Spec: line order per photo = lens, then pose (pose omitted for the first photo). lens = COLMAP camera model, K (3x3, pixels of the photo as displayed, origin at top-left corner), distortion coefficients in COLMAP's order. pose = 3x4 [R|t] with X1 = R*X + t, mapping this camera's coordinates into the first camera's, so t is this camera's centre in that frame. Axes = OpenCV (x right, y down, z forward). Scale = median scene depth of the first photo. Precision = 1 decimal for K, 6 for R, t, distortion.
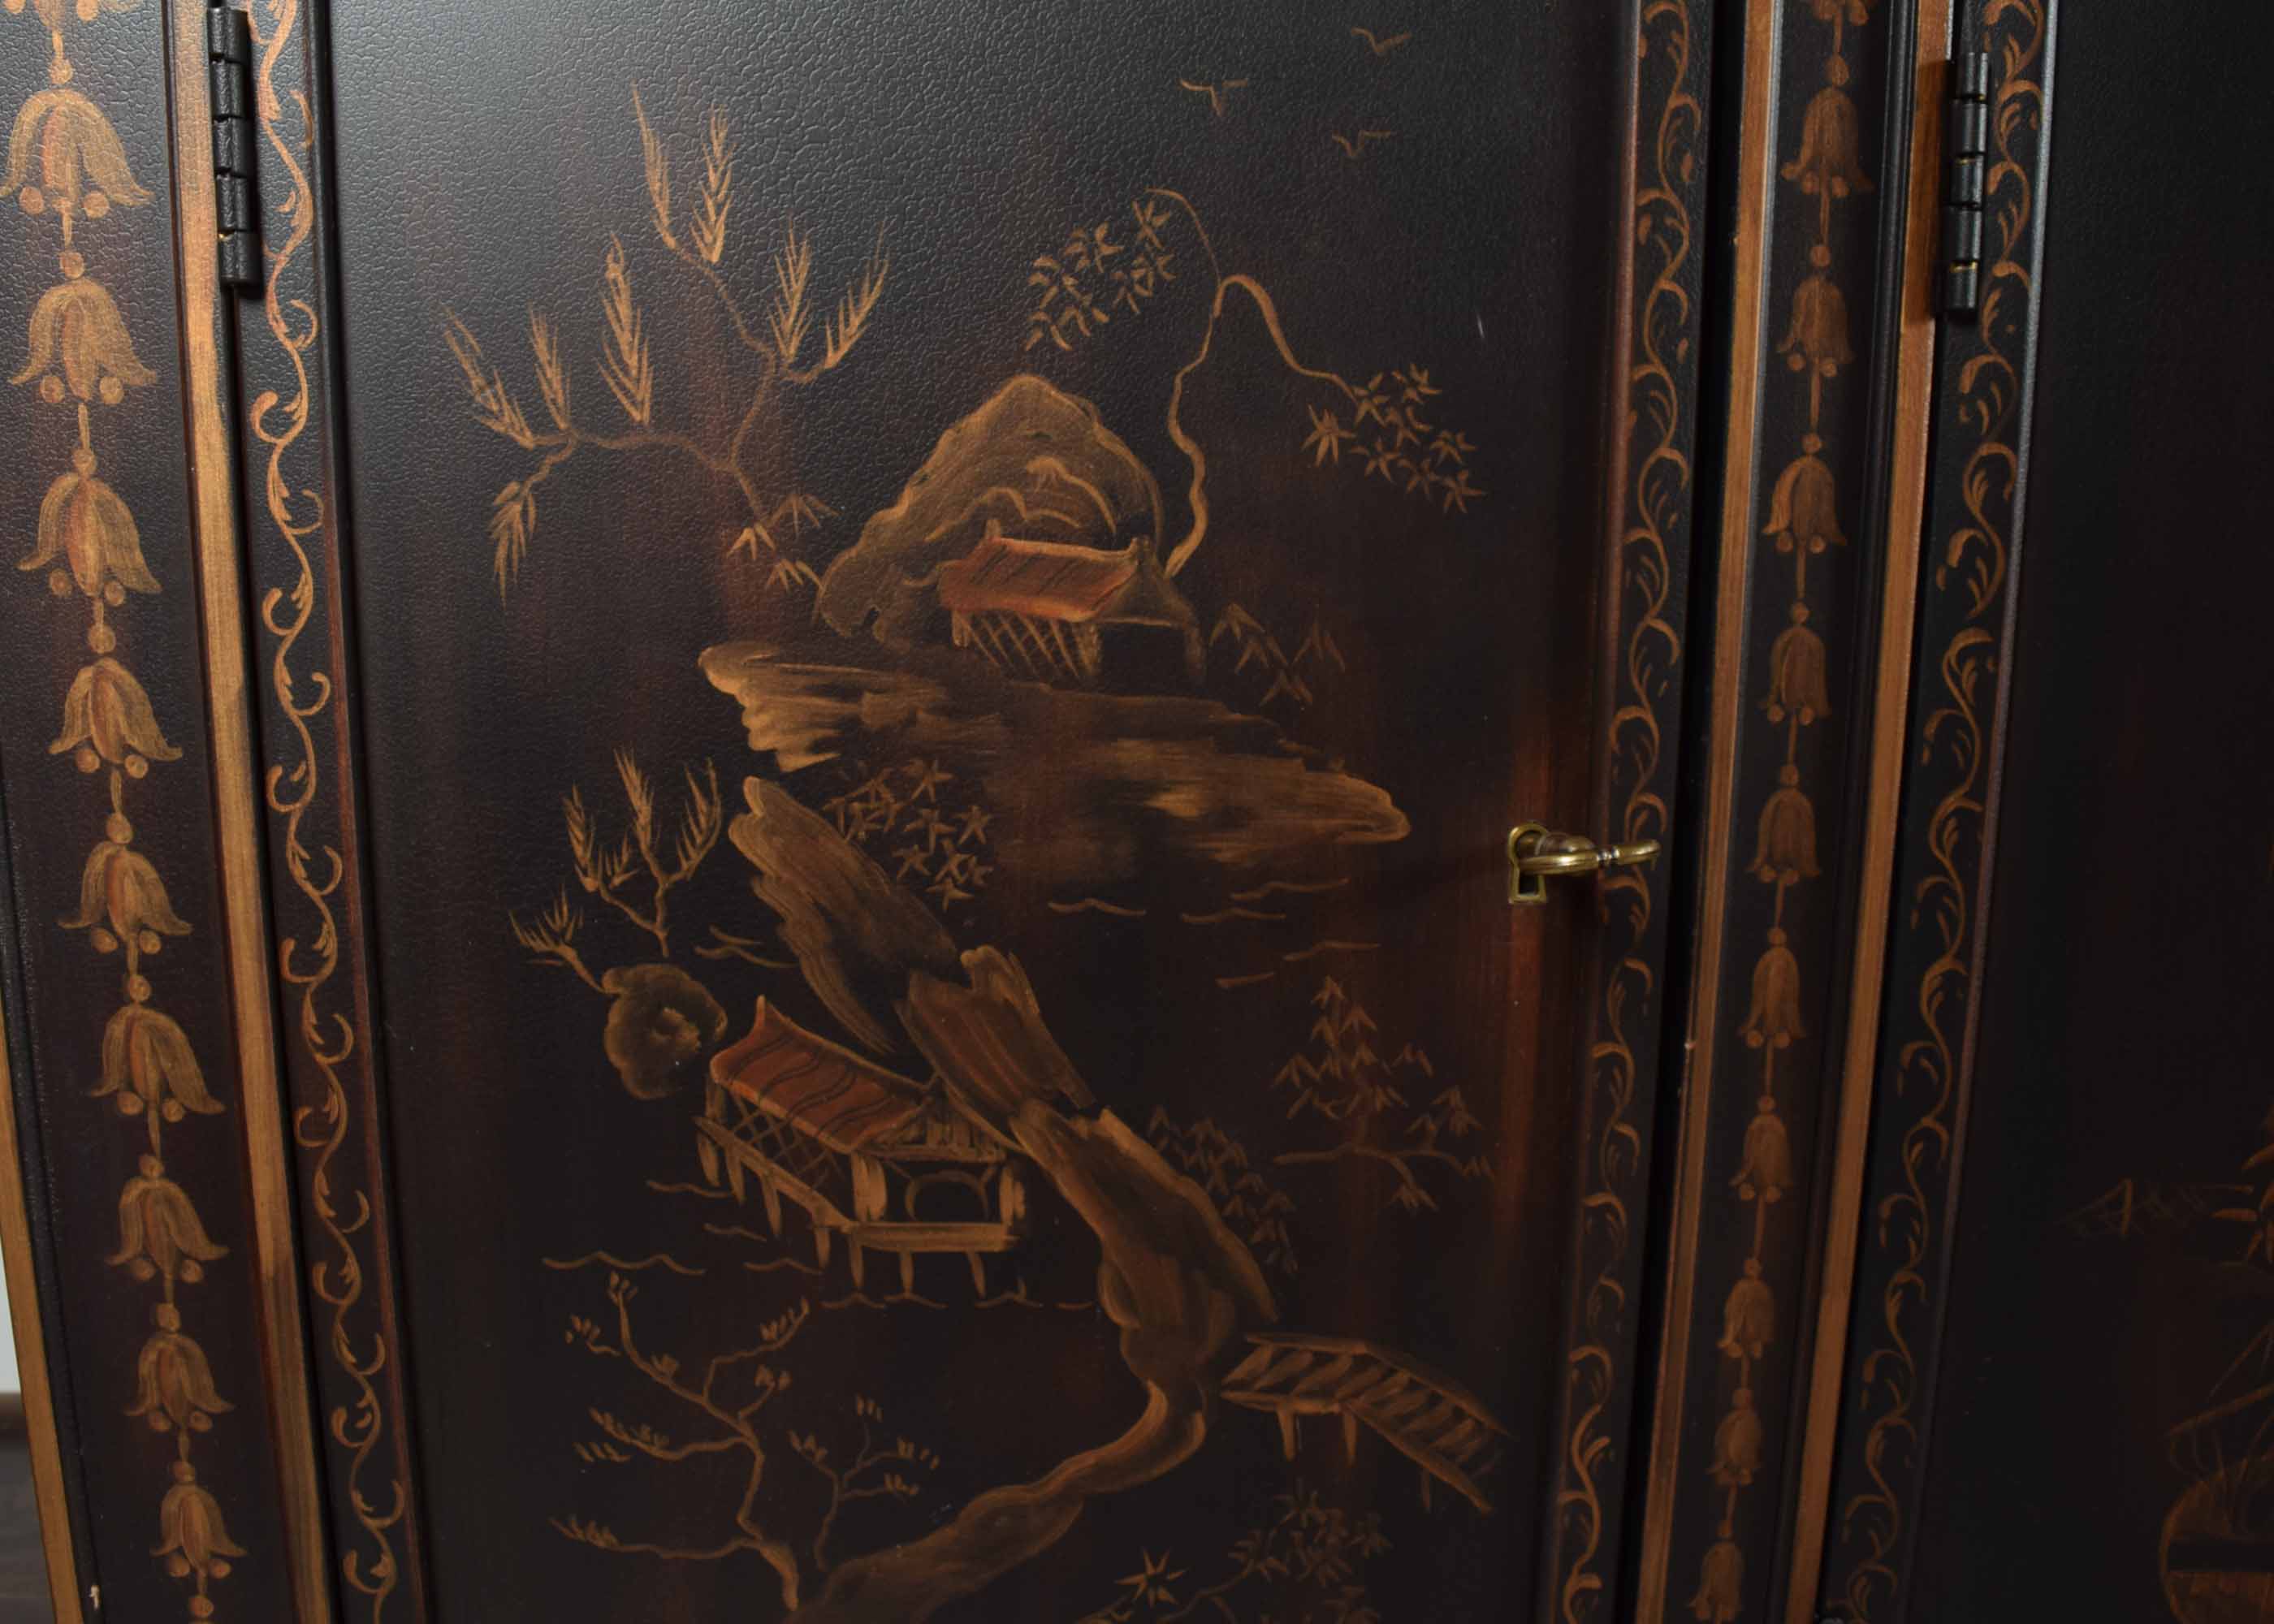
lens RADIAL K [[1853.2, 0, 1125.6], [0, 1853.2, 795.9], [0, 0, 1]] dist [-0.100439, 0.020747]
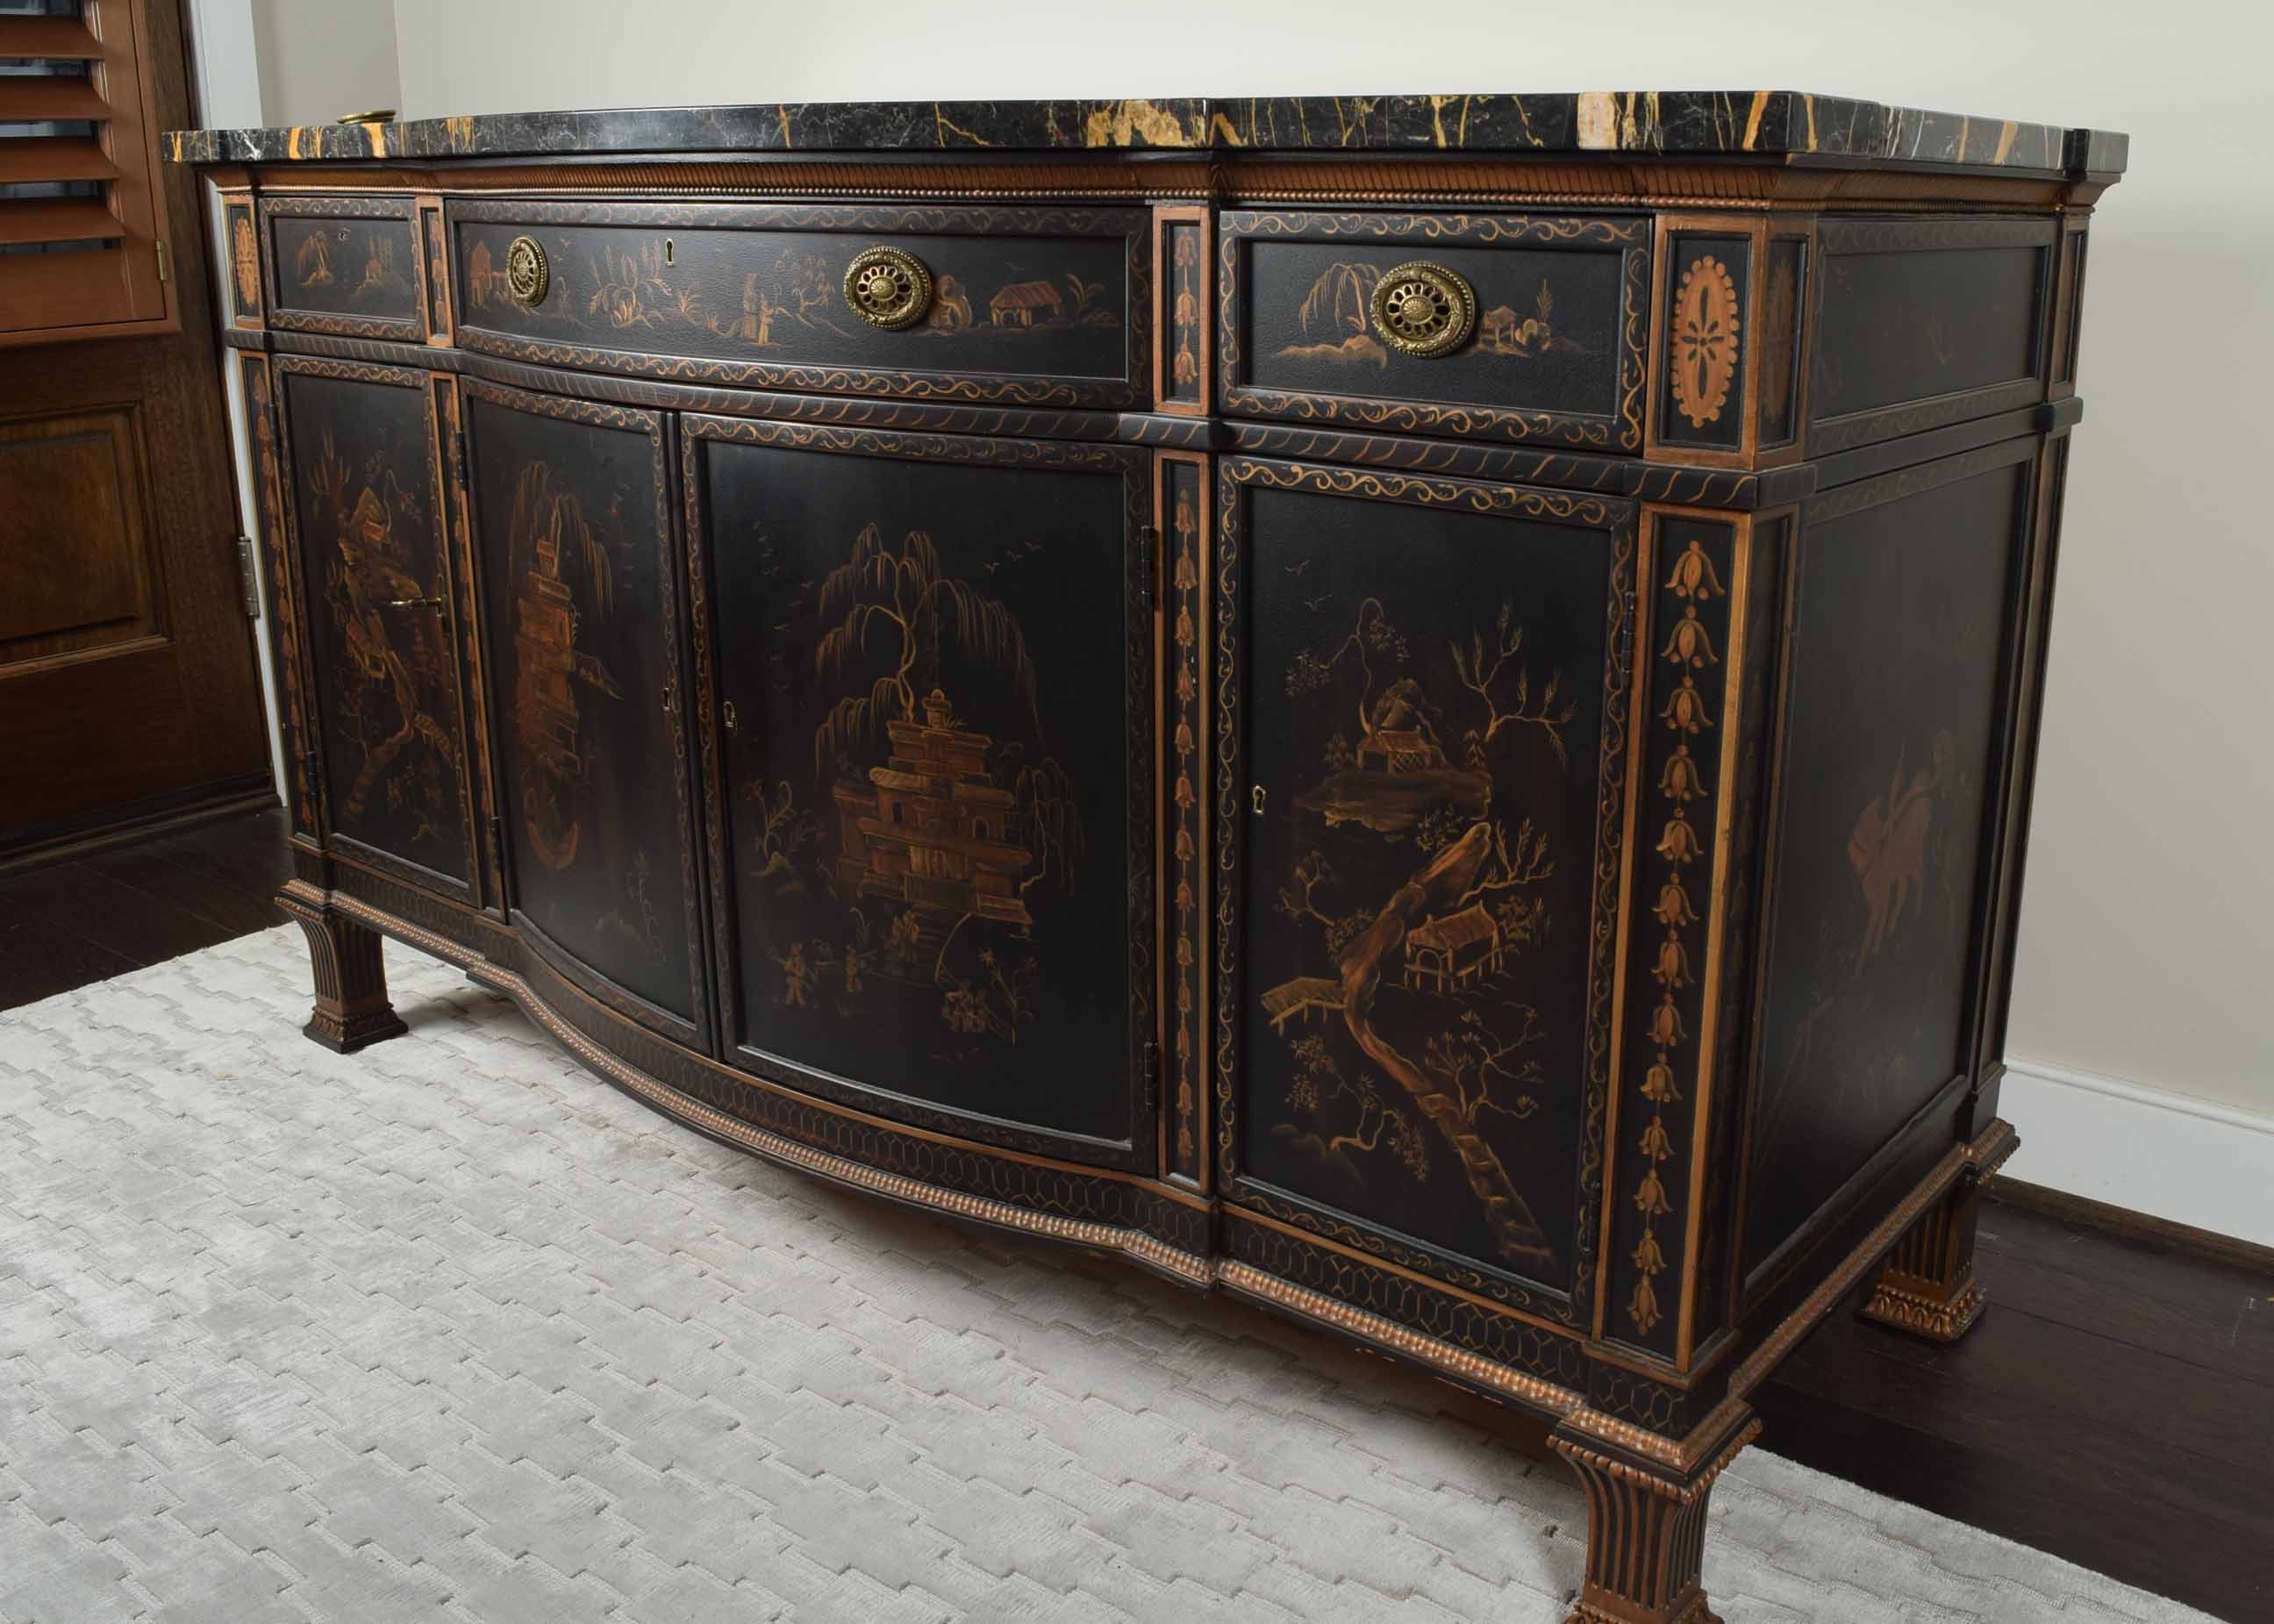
lens RADIAL K [[2093.6, 0, 1281.0], [0, 2093.6, 743.0], [0, 0, 1]] dist [-0.097593, 0.011517]
pose [[0.745330, 0.176701, -0.642853, 4.881635], [-0.123850, 0.984151, 0.126920, -0.510240], [0.655091, -0.014980, 0.755401, -1.354855]]
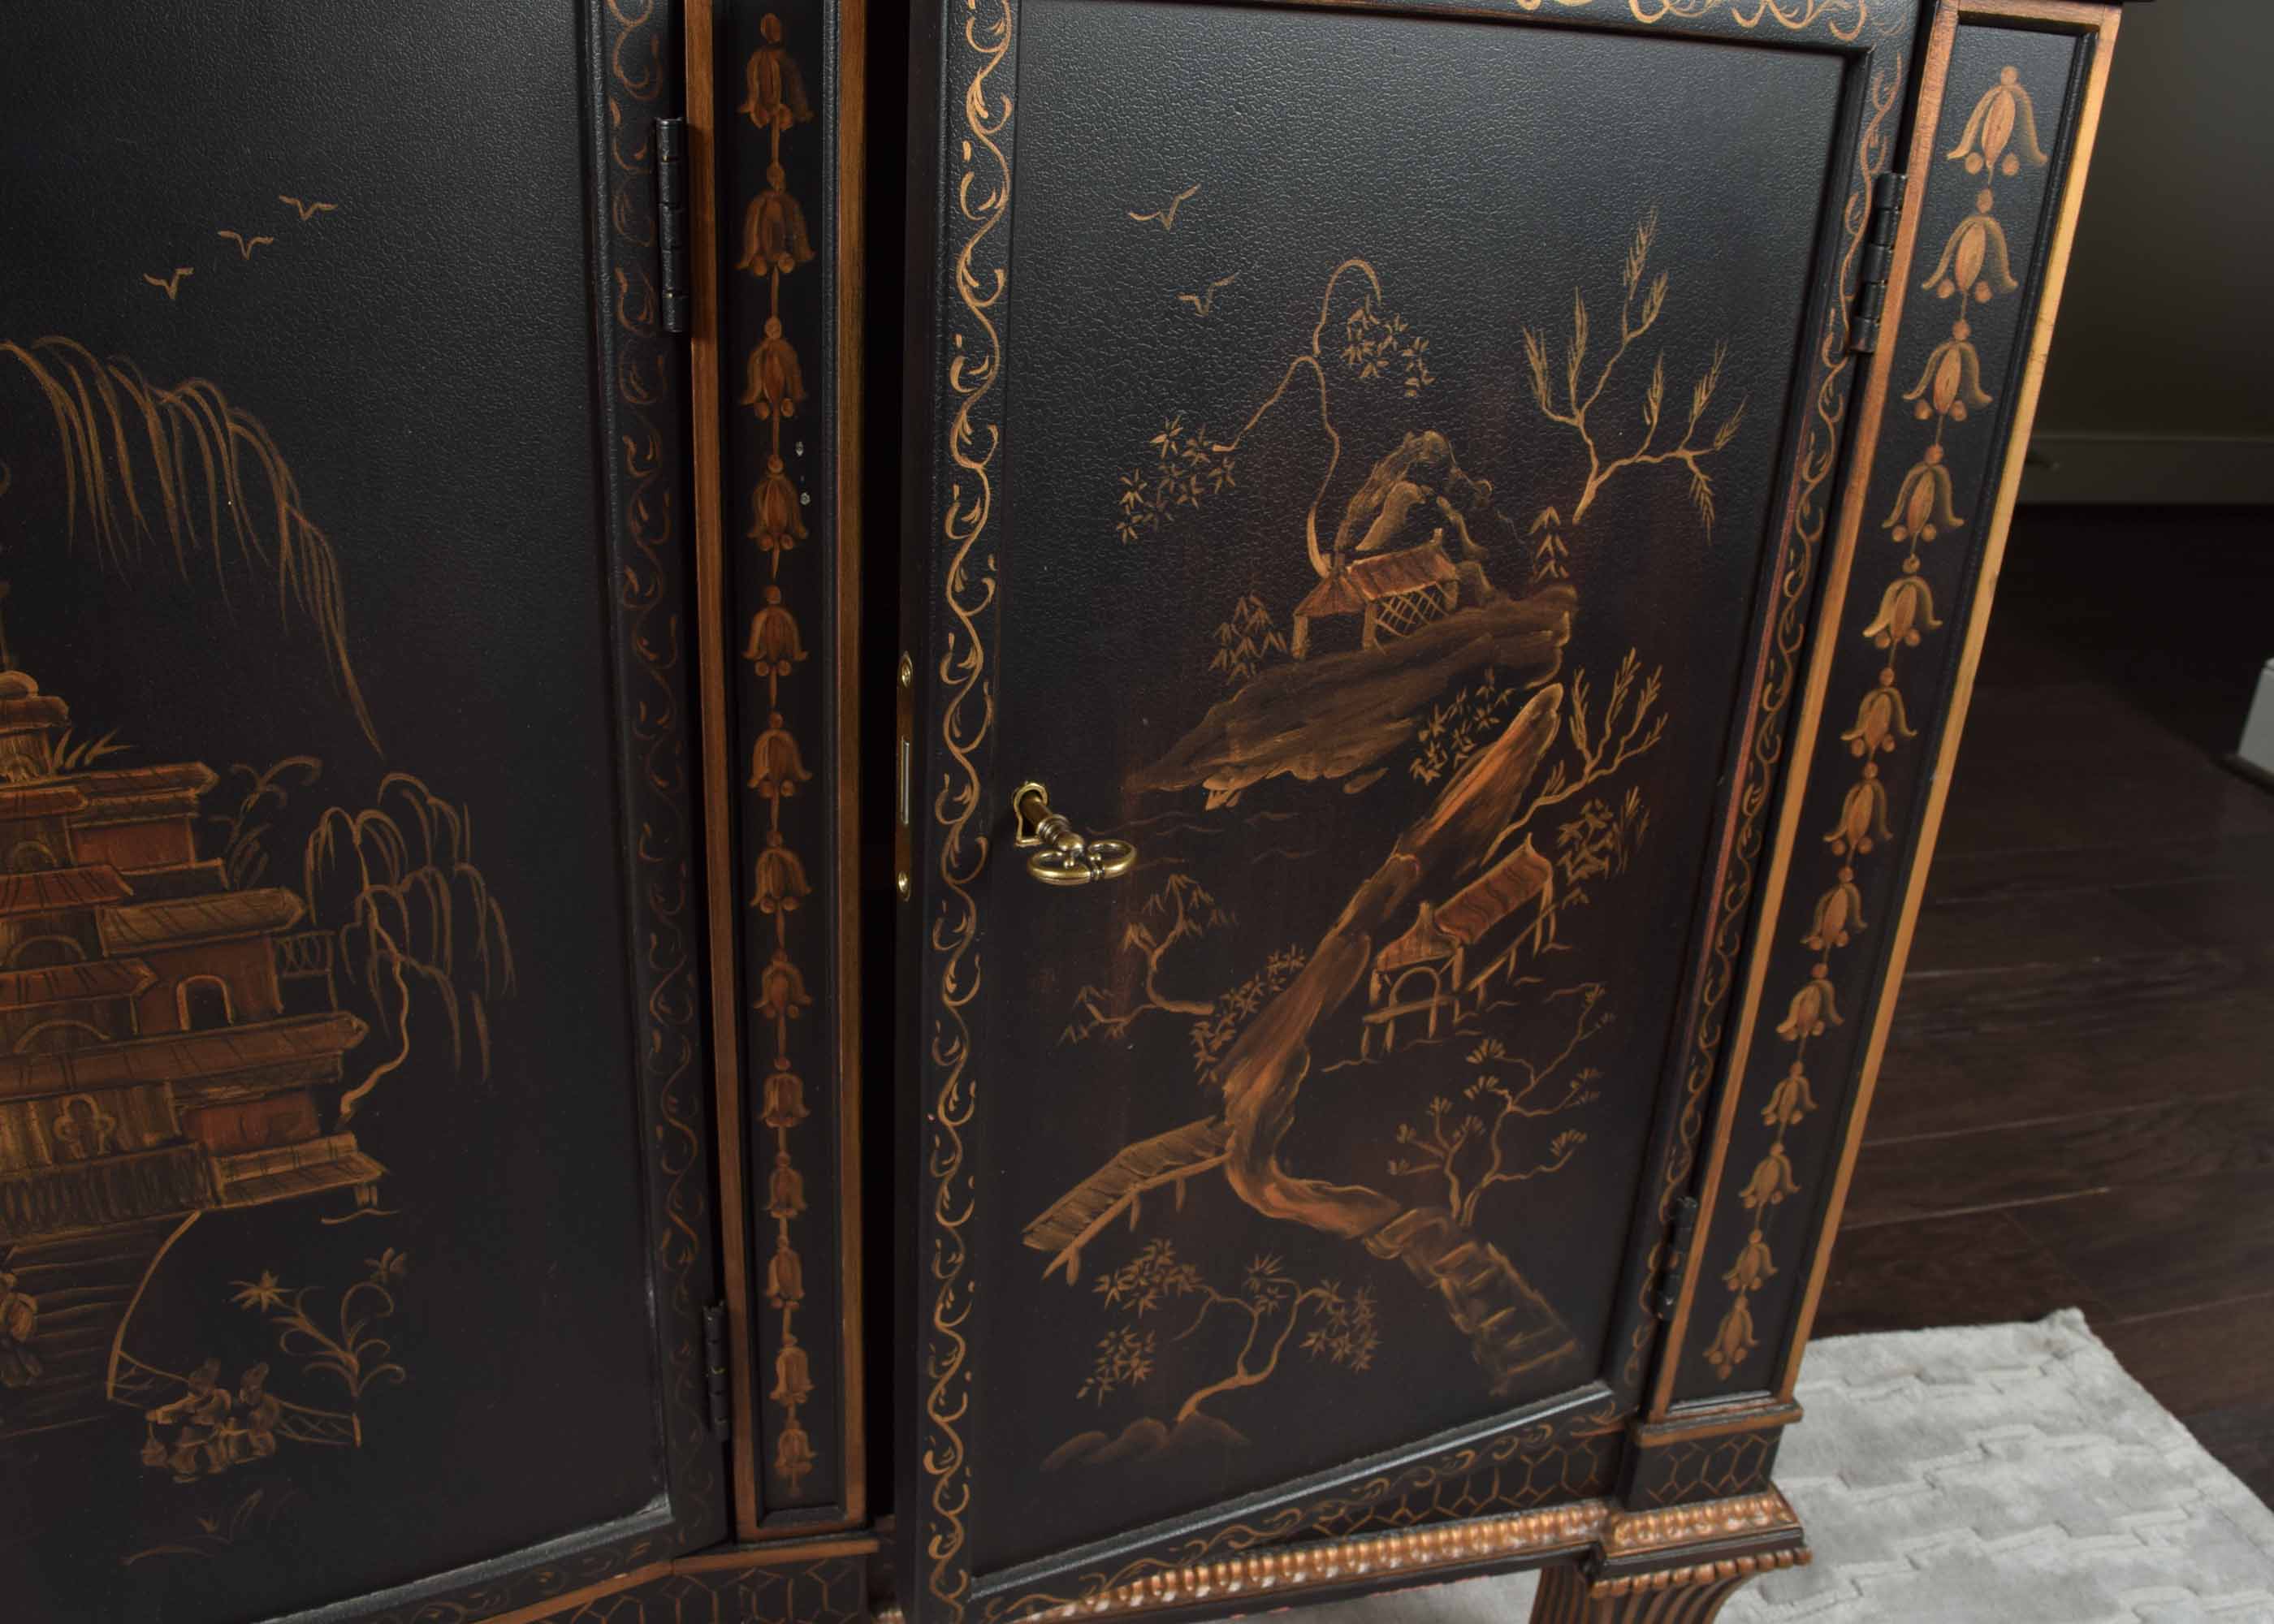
lens RADIAL K [[1893.4, 0, 1130.5], [0, 1893.4, 812.4], [0, 0, 1]] dist [-0.101487, 0.023399]
pose [[0.987634, -0.016721, 0.155881, 2.563042], [-0.019560, 0.973385, 0.228338, -0.246893], [-0.155551, -0.228564, 0.961022, -0.174890]]
